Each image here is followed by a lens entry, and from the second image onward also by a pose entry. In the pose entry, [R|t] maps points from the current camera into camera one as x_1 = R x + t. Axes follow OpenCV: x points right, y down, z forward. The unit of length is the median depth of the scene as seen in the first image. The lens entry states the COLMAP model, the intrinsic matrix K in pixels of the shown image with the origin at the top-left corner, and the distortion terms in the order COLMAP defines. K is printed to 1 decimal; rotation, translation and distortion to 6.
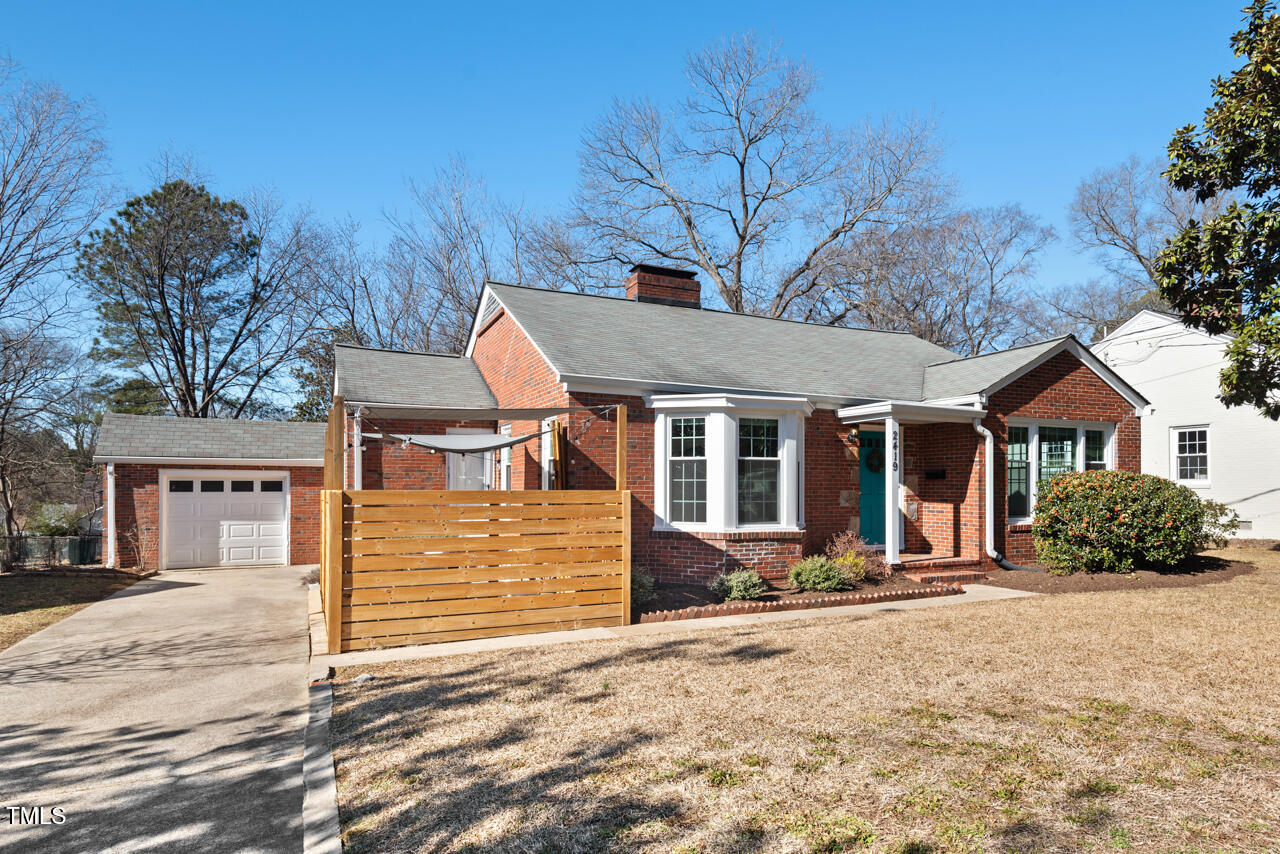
lens RADIAL K [[726.3, 0, 676.7], [0, 726.3, 486.1], [0, 0, 1]] dist [0.015886, -0.002072]
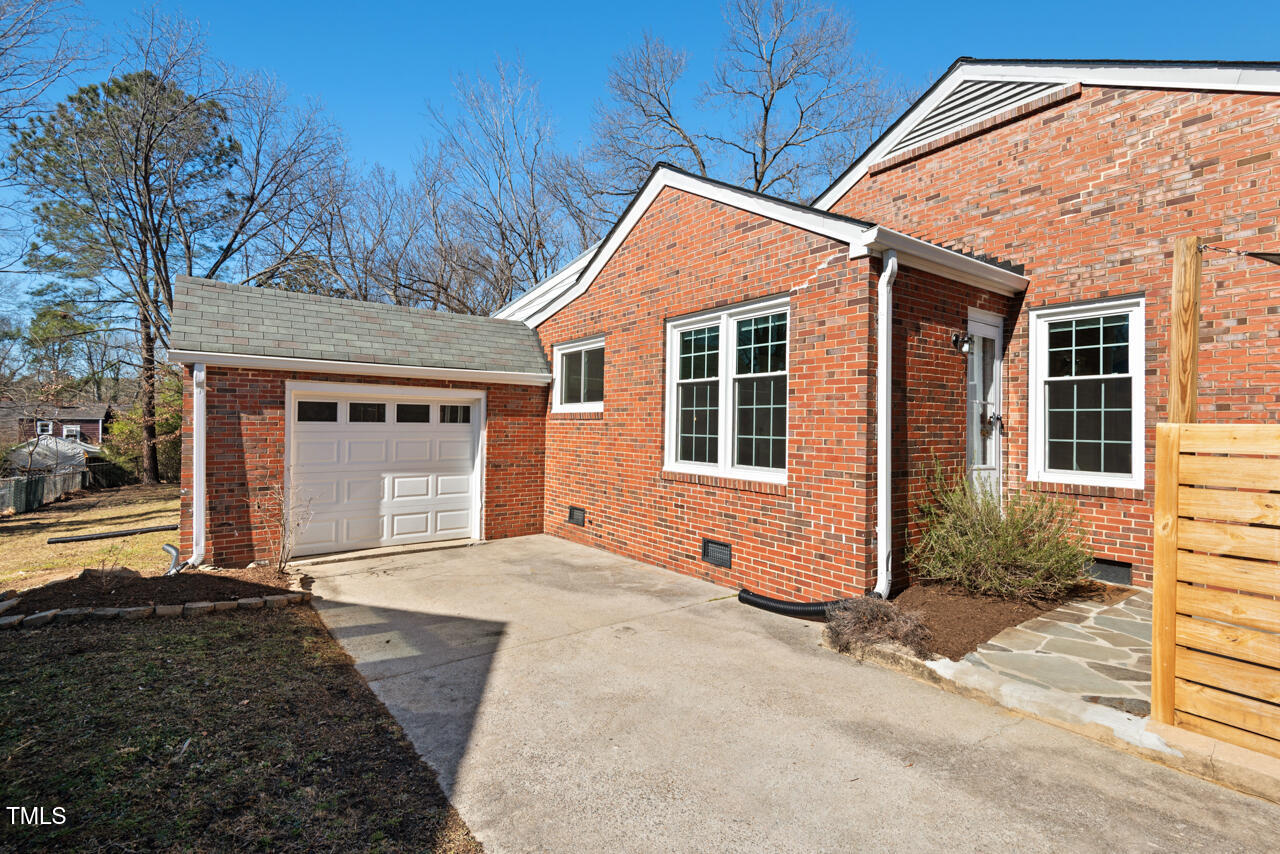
lens RADIAL K [[572.4, 0, 638.9], [0, 572.4, 423.9], [0, 0, 1]] dist [0.035167, -0.019255]
pose [[0.985780, 0.009779, 0.167756, -0.547363], [-0.010453, 0.999940, 0.003134, 0.006257], [-0.167715, -0.004843, 0.985824, 0.552052]]
